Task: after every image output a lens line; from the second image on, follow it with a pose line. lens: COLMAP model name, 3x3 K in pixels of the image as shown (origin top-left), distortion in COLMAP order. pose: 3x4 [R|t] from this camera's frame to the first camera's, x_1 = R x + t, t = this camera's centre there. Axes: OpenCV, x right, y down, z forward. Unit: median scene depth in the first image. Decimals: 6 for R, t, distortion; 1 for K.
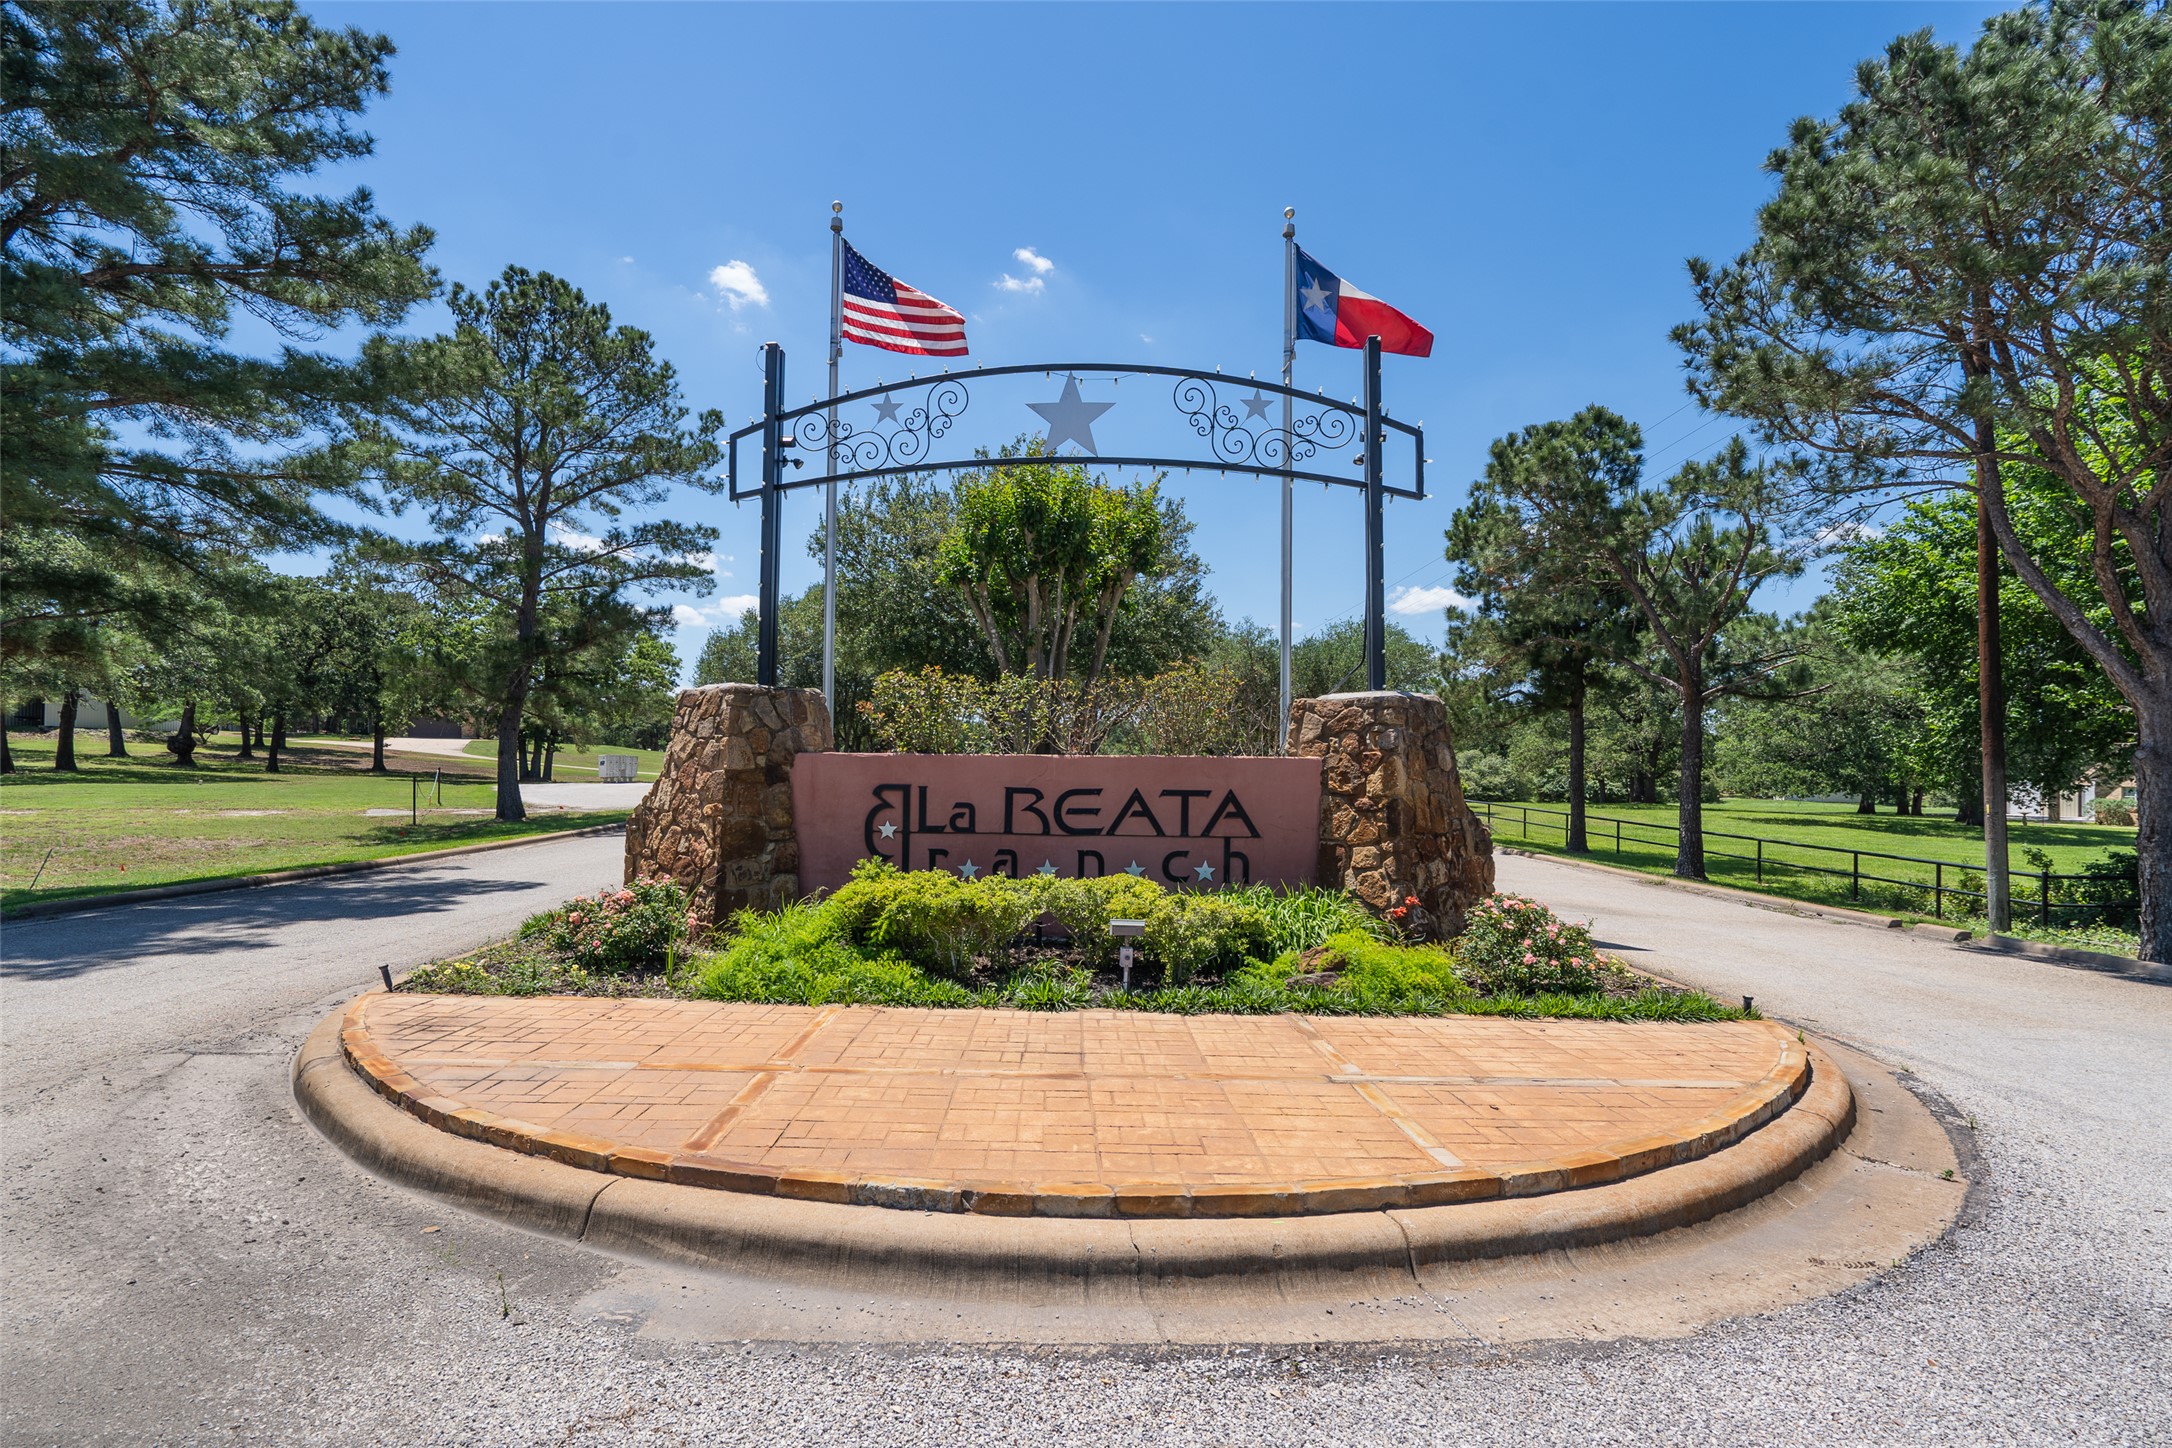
lens RADIAL K [[984.7, 0, 1030.3], [0, 984.7, 743.6], [0, 0, 1]] dist [0.004883, -0.000530]
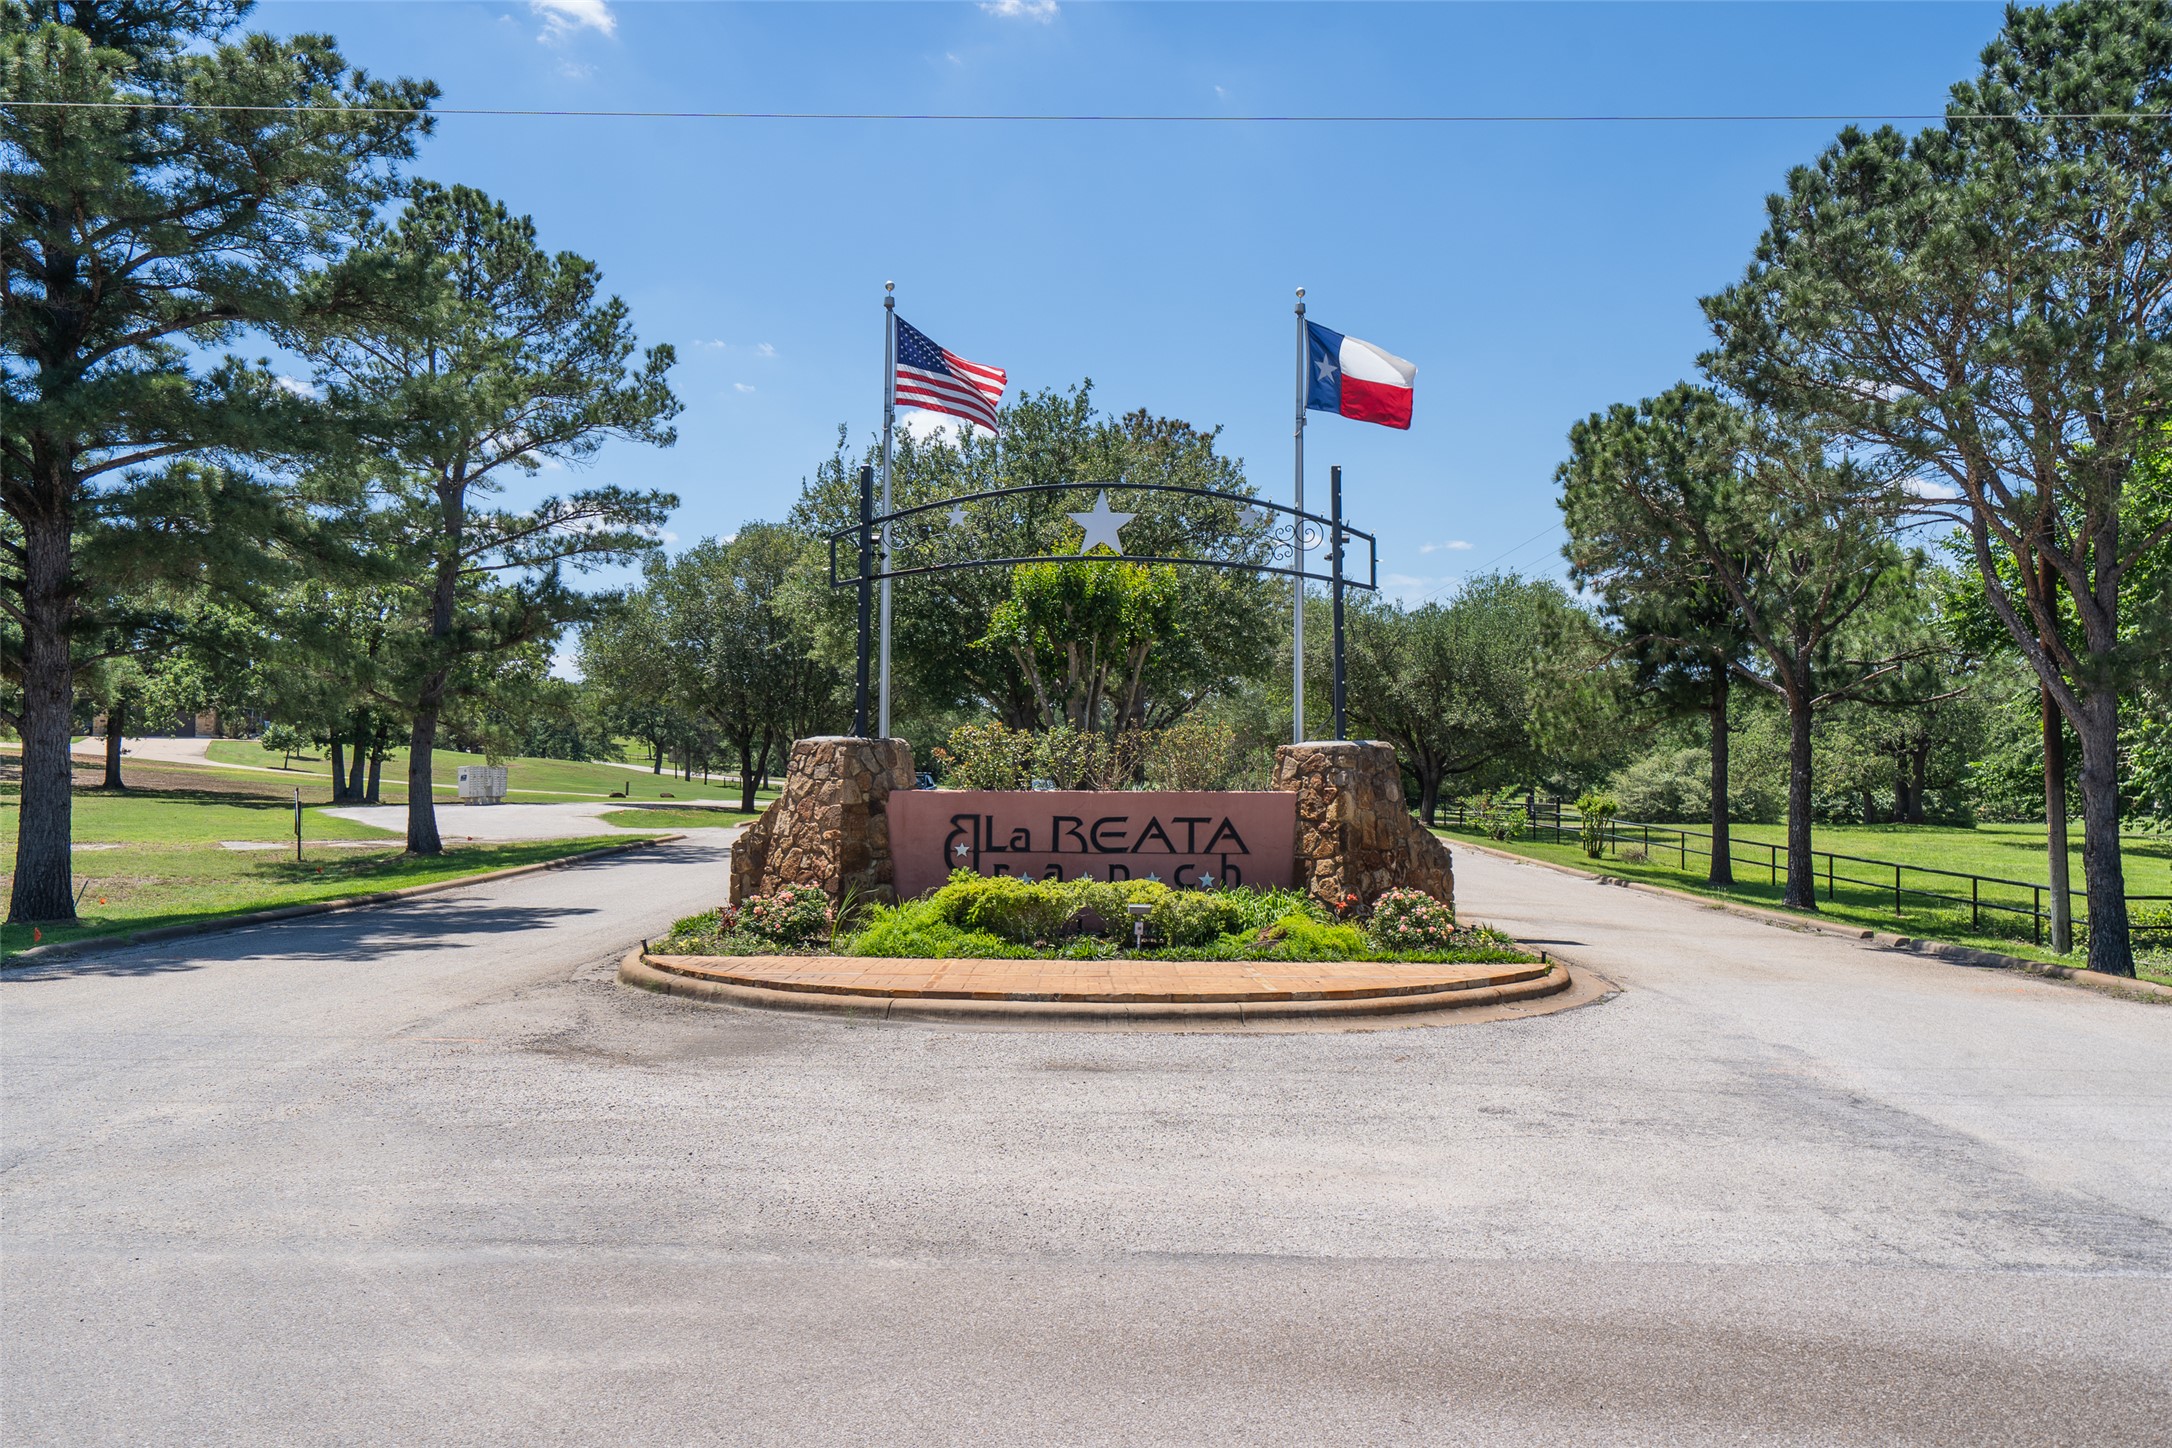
lens RADIAL K [[1567.4, 0, 1090.1], [0, 1567.4, 728.1], [0, 0, 1]] dist [0.008134, 0.001798]
pose [[0.999611, -0.004275, 0.027563, -0.032139], [0.004382, 0.999983, -0.003823, -0.061663], [-0.027546, 0.003942, 0.999613, -1.034557]]
